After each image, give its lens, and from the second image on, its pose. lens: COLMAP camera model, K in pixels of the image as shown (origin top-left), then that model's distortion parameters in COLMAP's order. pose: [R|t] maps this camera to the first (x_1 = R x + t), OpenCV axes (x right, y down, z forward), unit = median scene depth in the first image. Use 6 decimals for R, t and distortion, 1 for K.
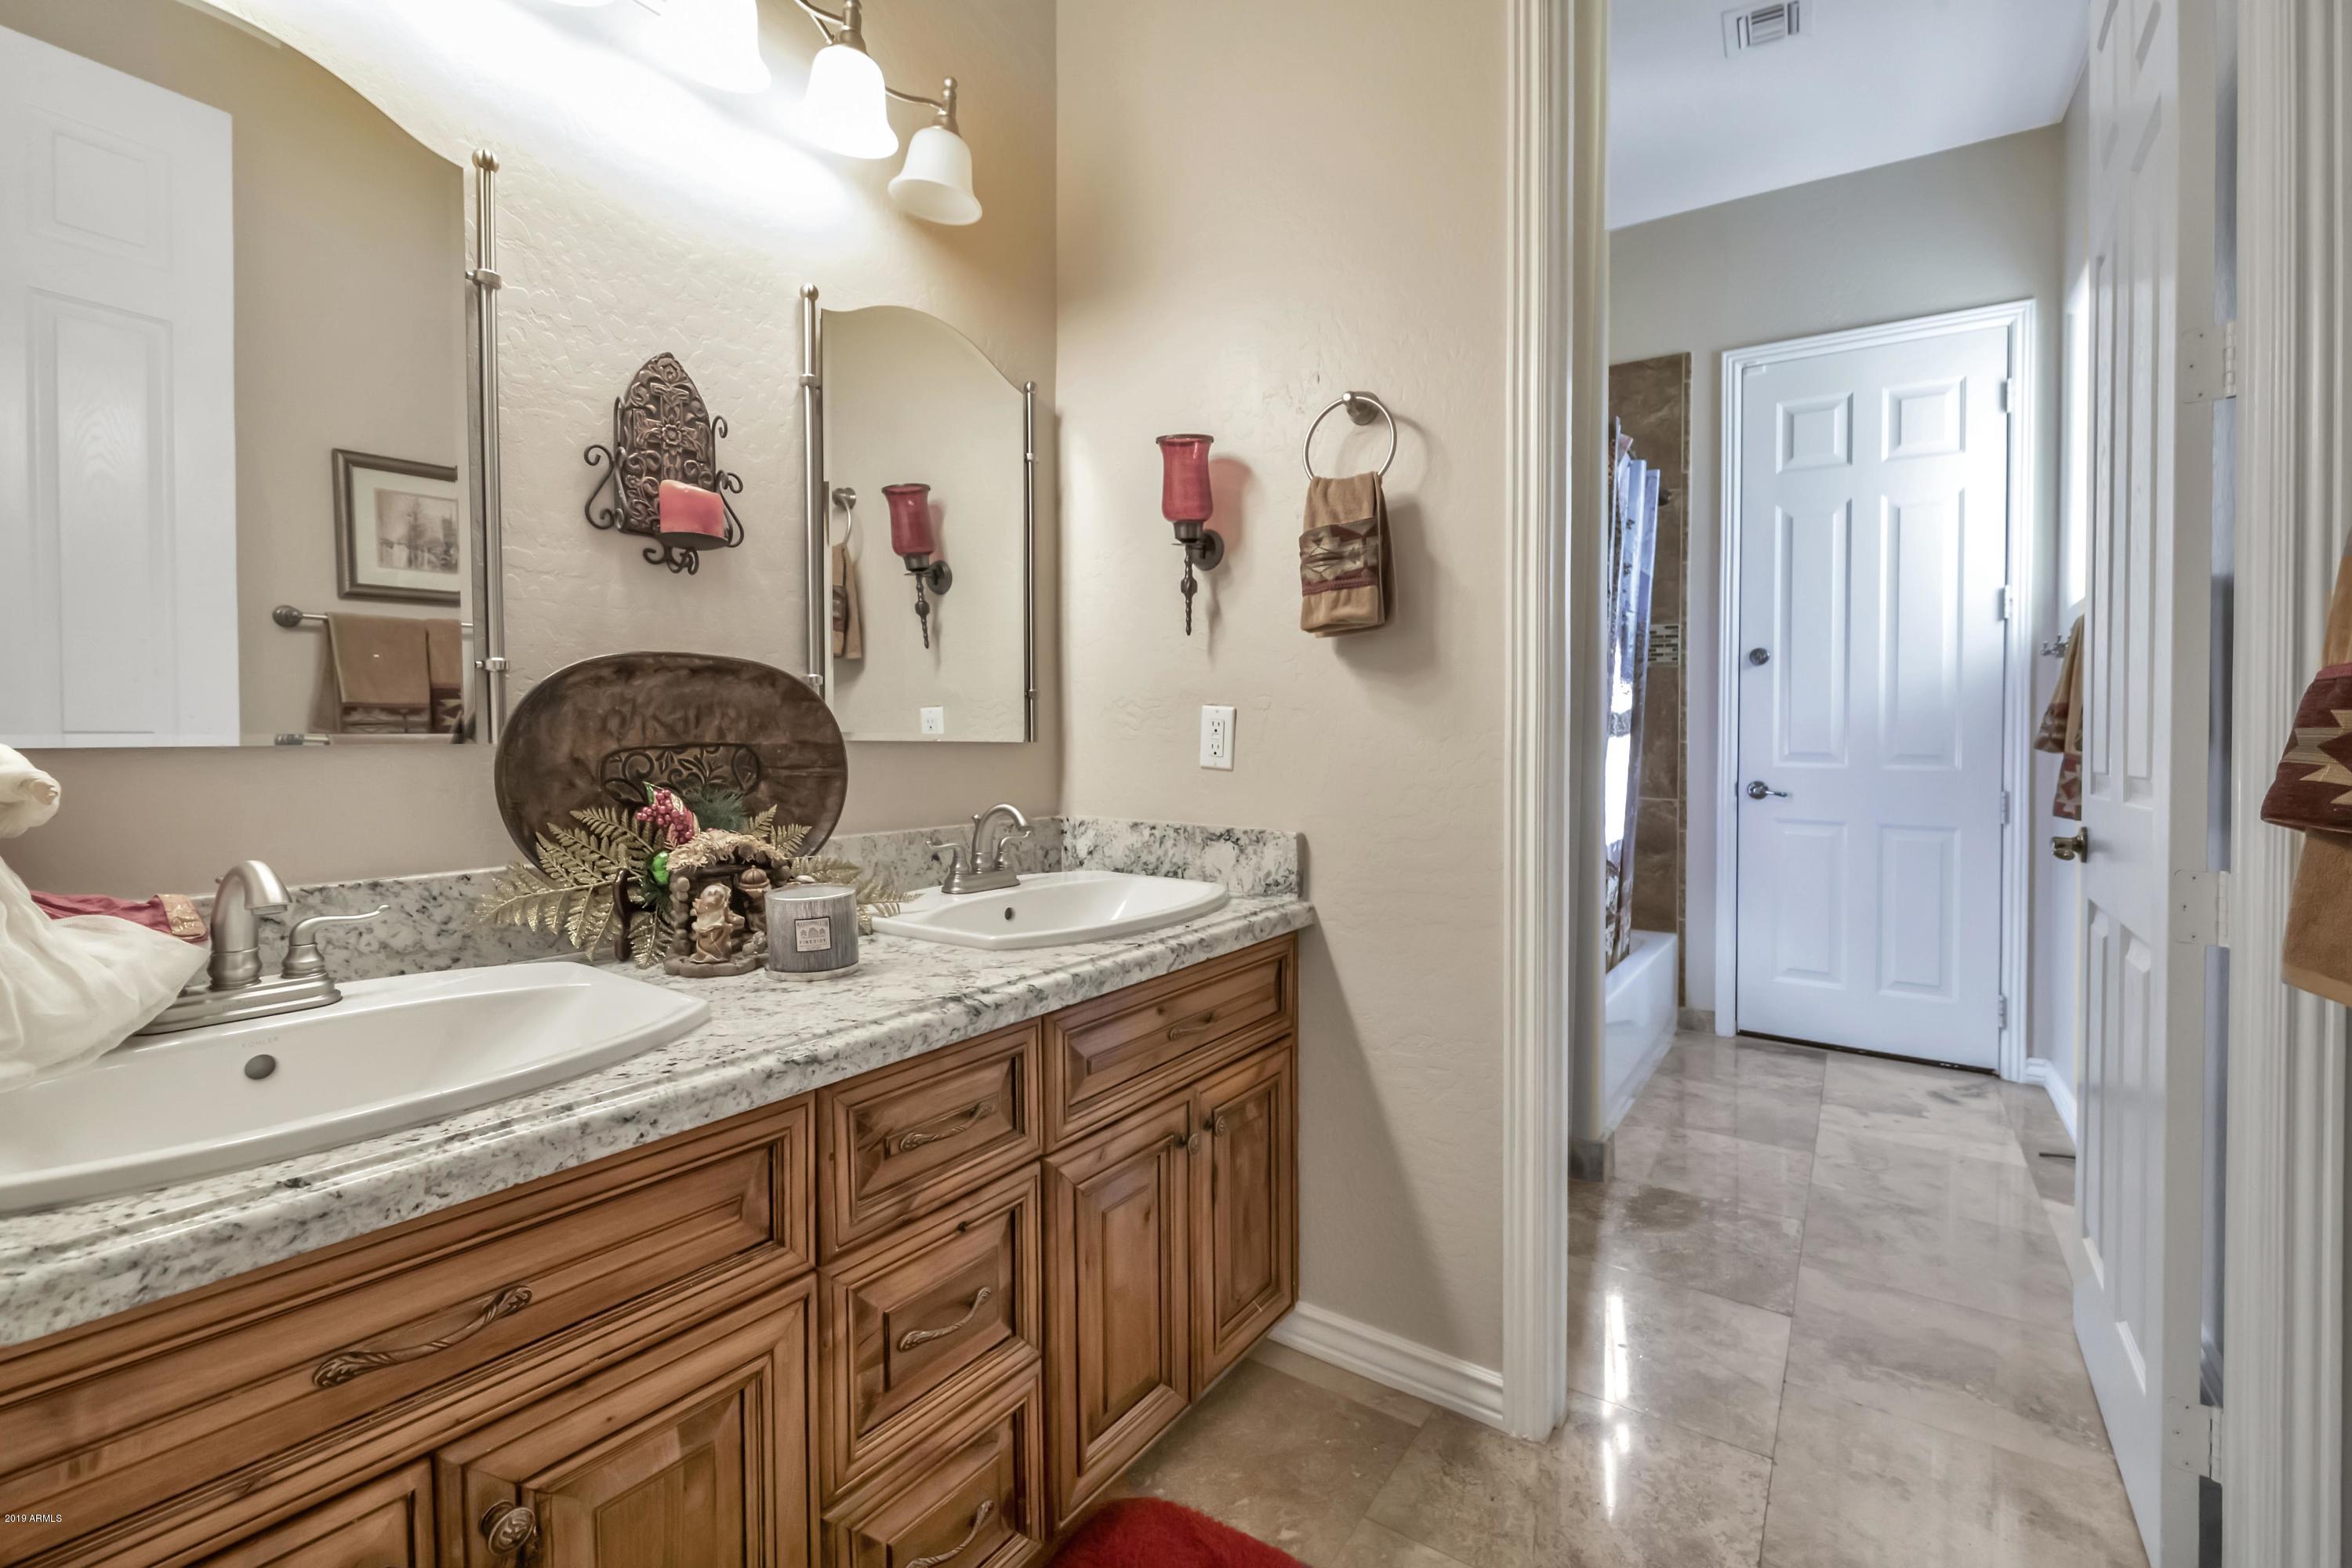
lens RADIAL K [[1008.6, 0, 1185.8], [0, 1008.6, 753.3], [0, 0, 1]] dist [-0.006146, -0.003853]
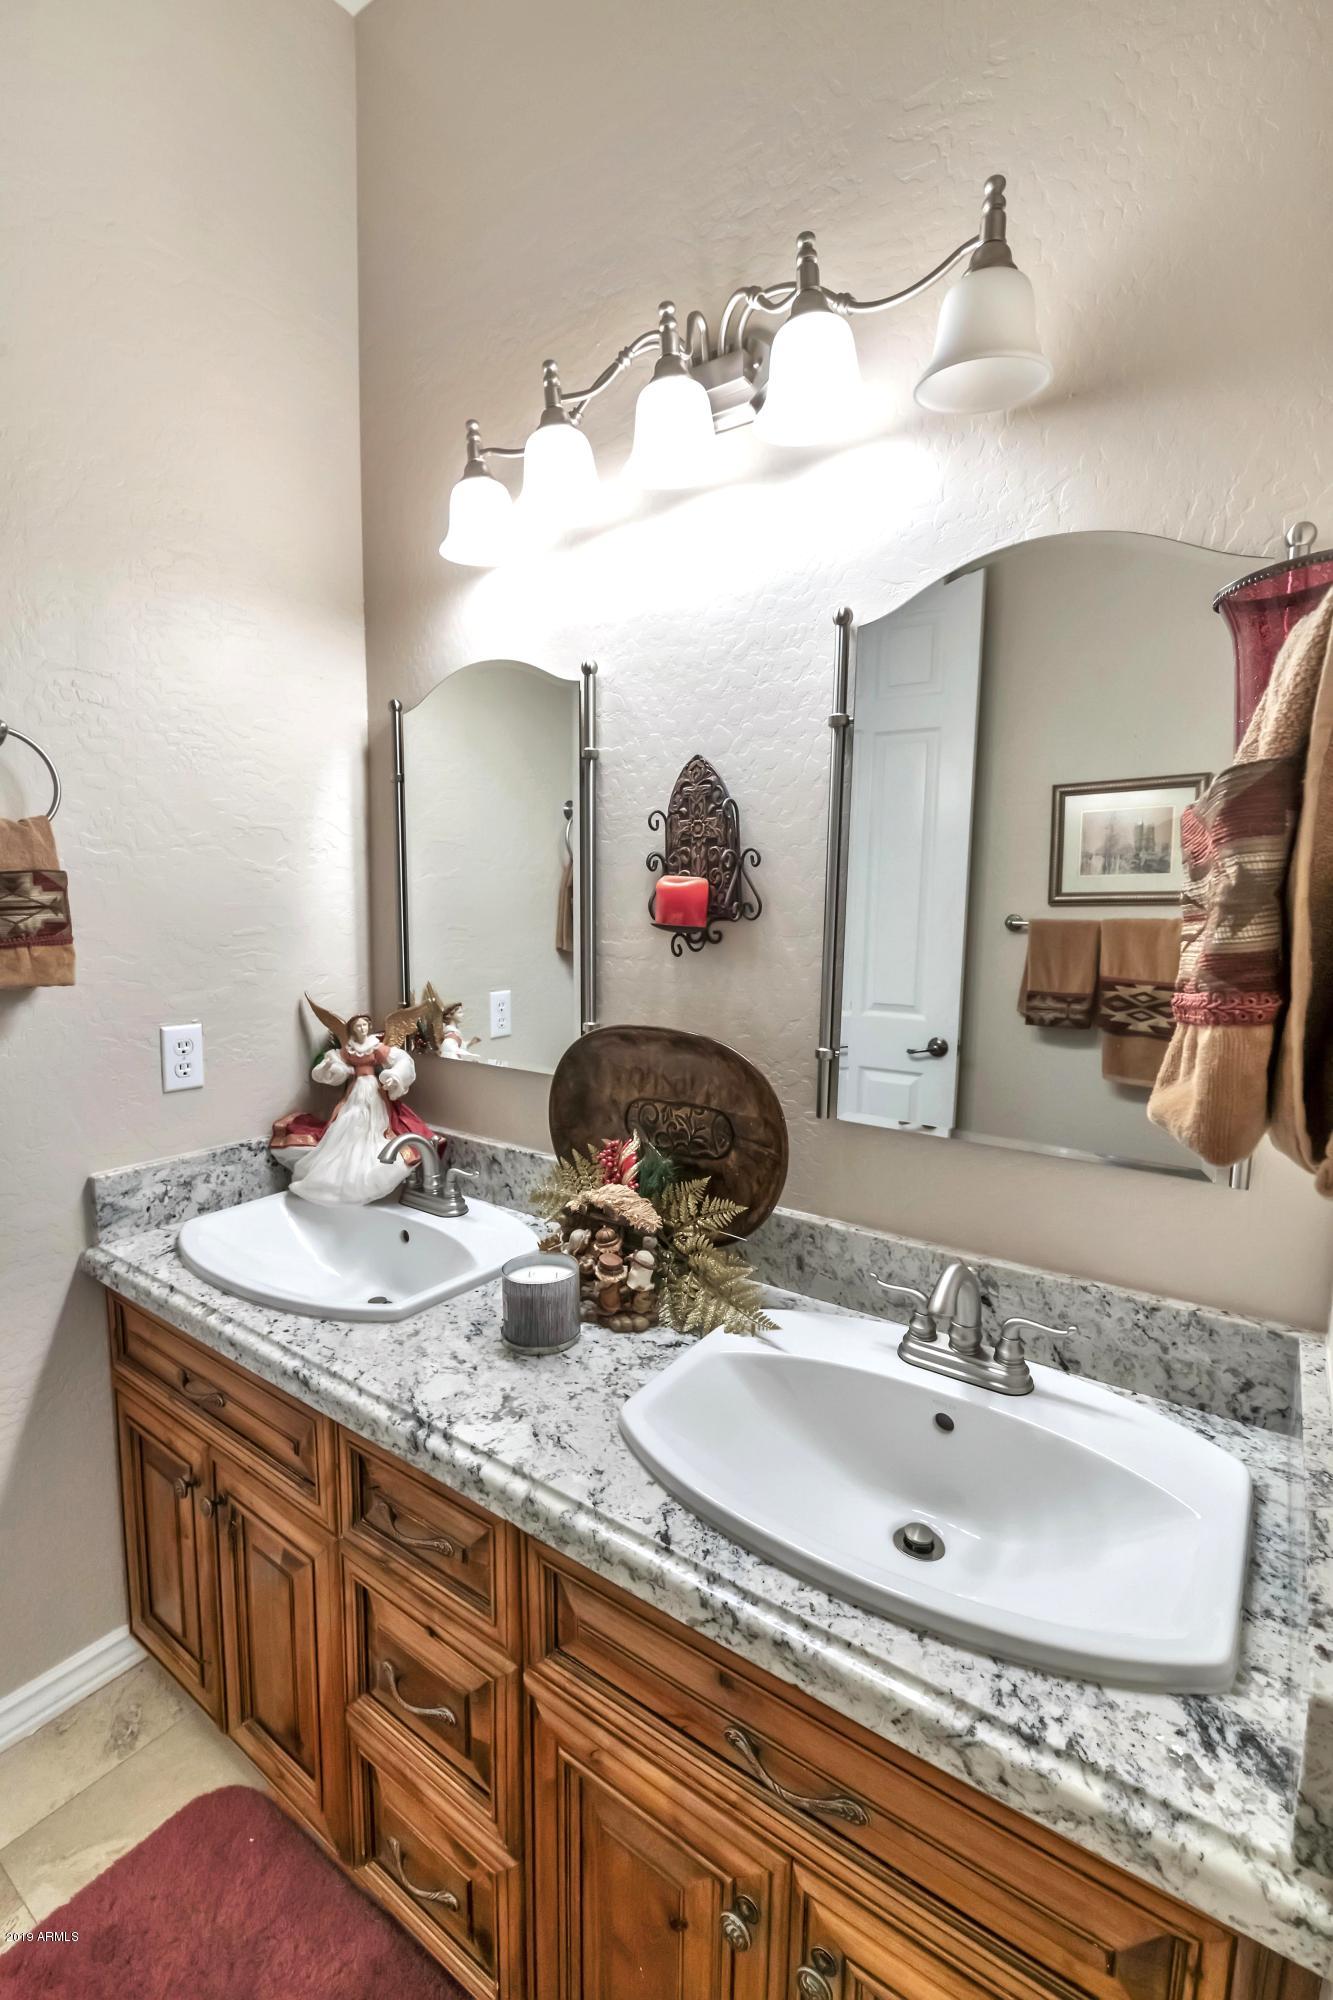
lens RADIAL K [[857.6, 0, 652.7], [0, 857.6, 1016.2], [0, 0, 1]] dist [-0.006146, -0.003853]
pose [[-0.006892, 0.106075, -0.994334, 0.497727], [-0.041198, 0.993484, 0.106269, -0.224527], [0.999127, 0.041697, -0.002477, 1.036177]]
